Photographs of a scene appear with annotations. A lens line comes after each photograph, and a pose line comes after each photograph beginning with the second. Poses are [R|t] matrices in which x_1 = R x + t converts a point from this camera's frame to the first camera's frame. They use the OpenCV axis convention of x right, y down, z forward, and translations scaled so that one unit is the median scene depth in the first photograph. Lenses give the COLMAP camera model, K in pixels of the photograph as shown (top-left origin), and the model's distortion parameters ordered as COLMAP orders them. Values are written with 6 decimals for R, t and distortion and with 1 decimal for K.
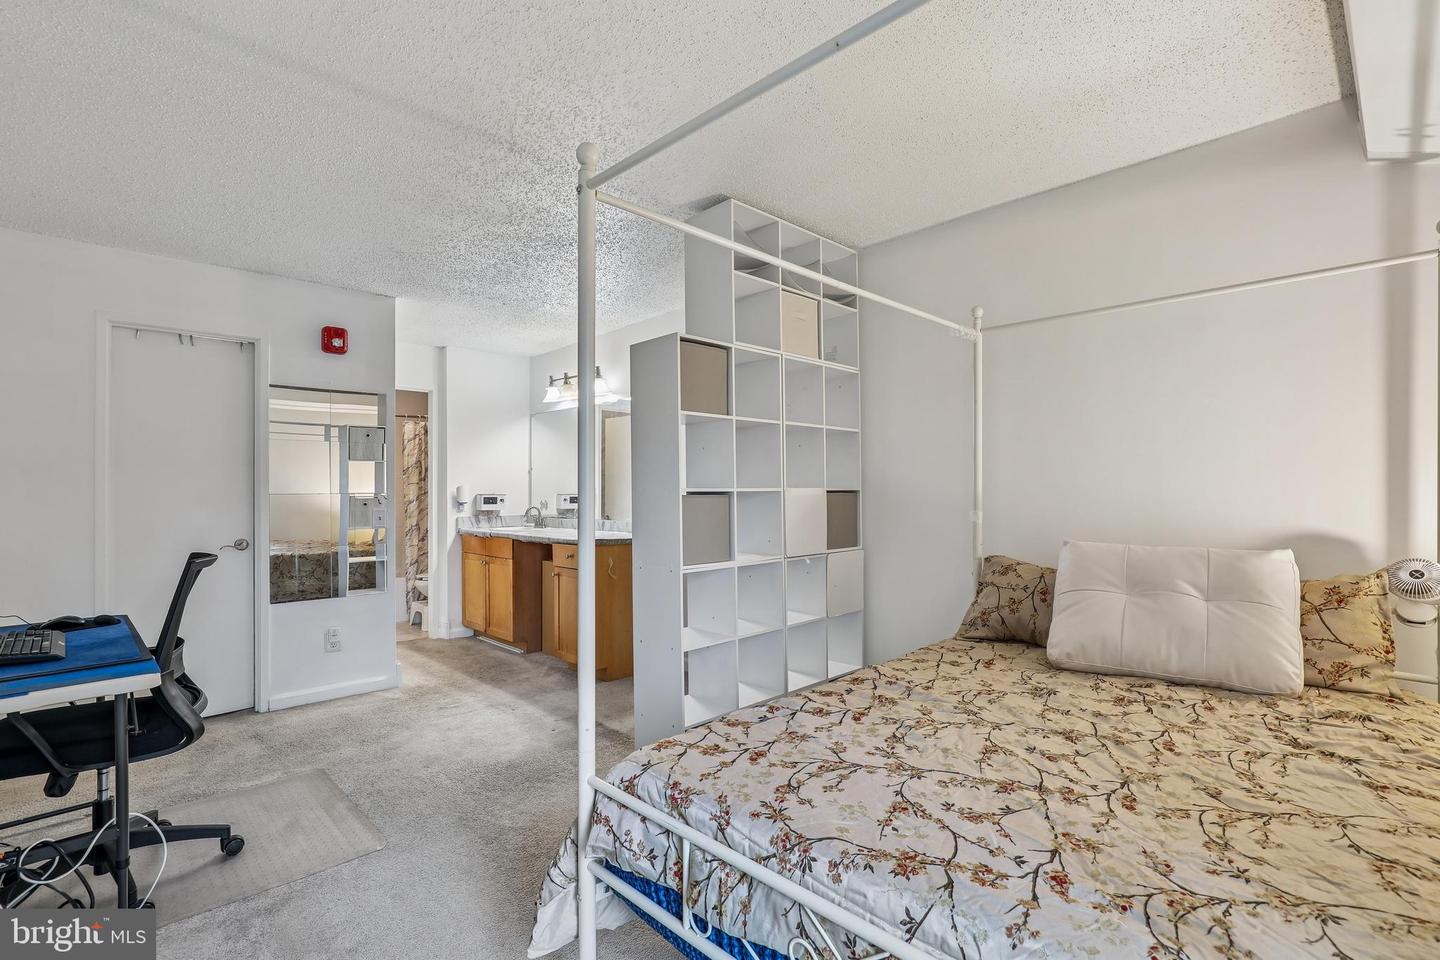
lens RADIAL K [[657.3, 0, 714.4], [0, 657.3, 491.0], [0, 0, 1]] dist [-0.001658, 0.000179]
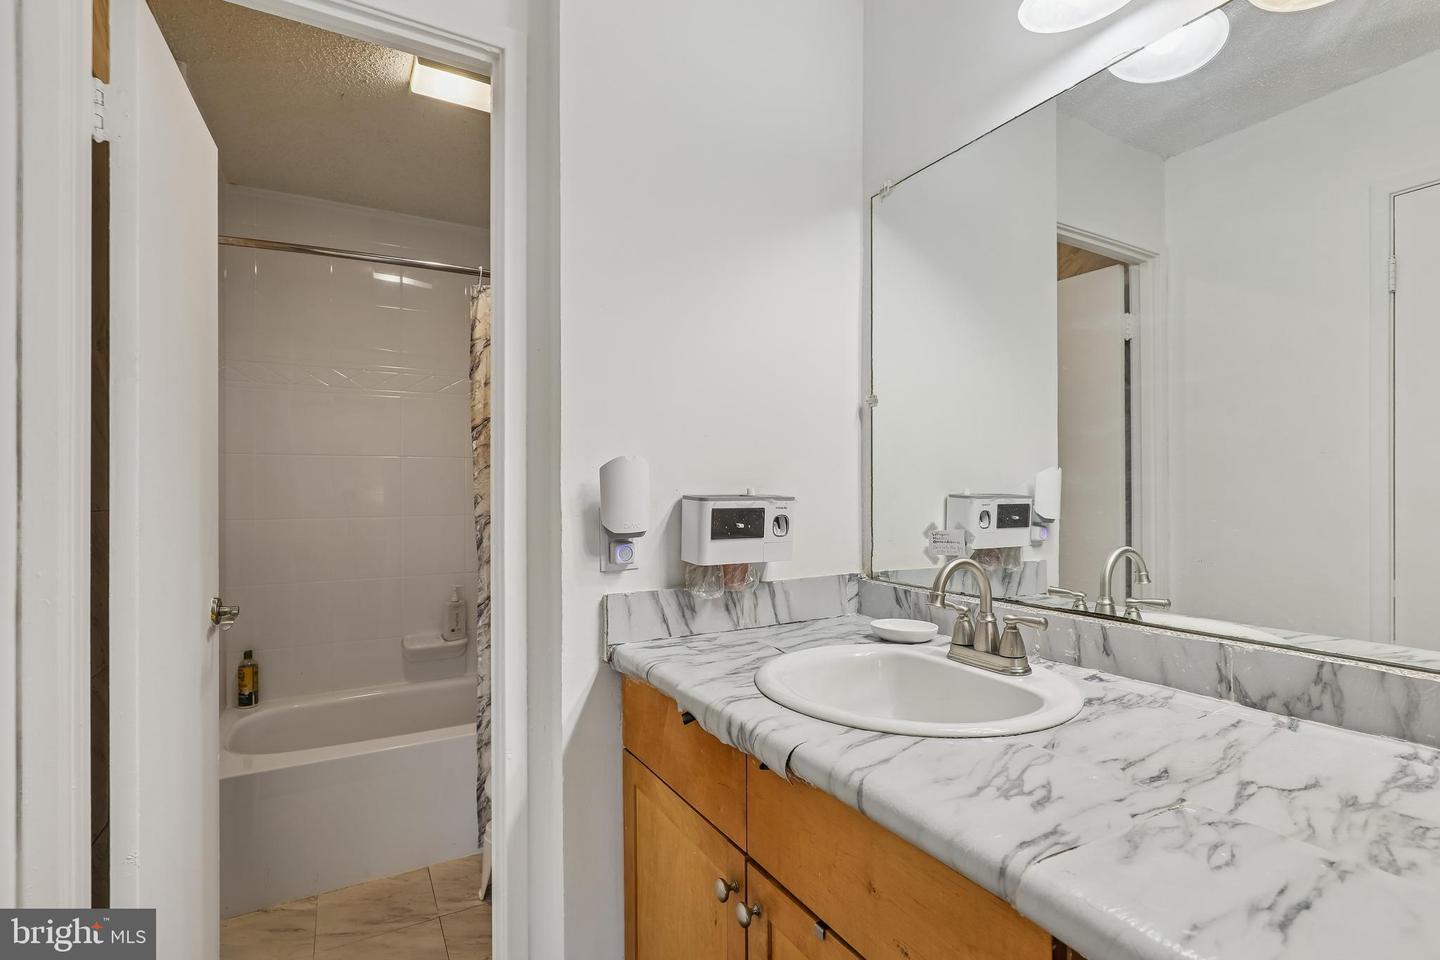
lens RADIAL K [[664.7, 0, 722.4], [0, 664.7, 498.0], [0, 0, 1]] dist [-0.006619, 0.001070]
pose [[0.969345, -0.000307, -0.245705, -0.296157], [0.002684, 0.999953, 0.009341, 0.003396], [0.245691, -0.009714, 0.969300, 0.790916]]
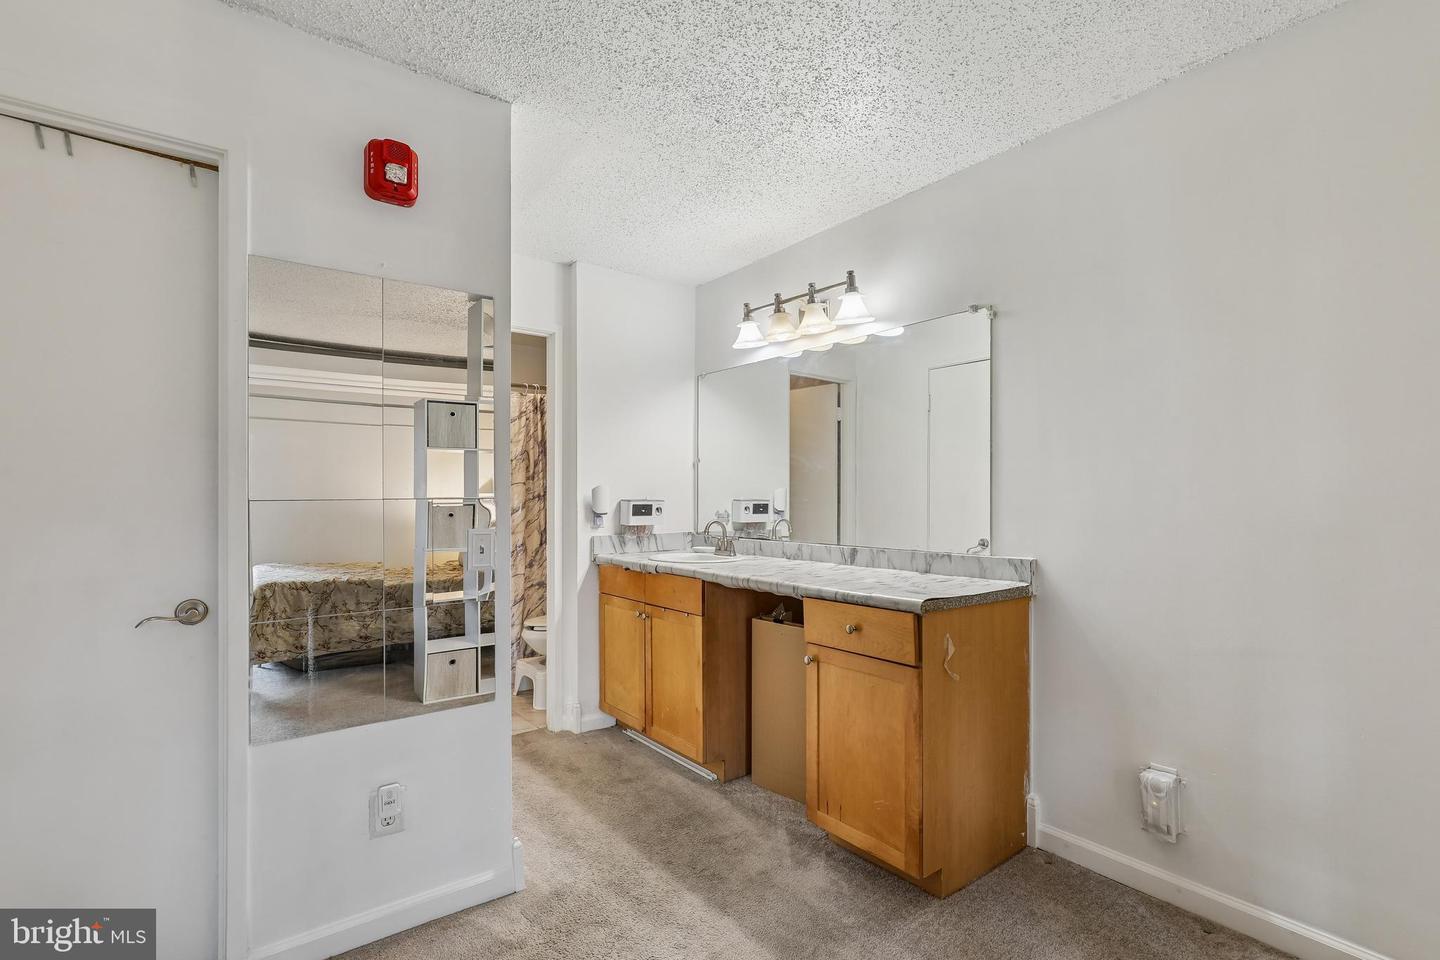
lens RADIAL K [[664.7, 0, 722.4], [0, 664.7, 498.0], [0, 0, 1]] dist [-0.006619, 0.001070]
pose [[0.995128, 0.003061, -0.098545, -0.208483], [-0.002678, 0.999988, 0.004016, 0.000538], [0.098556, -0.003733, 0.995124, 0.389318]]
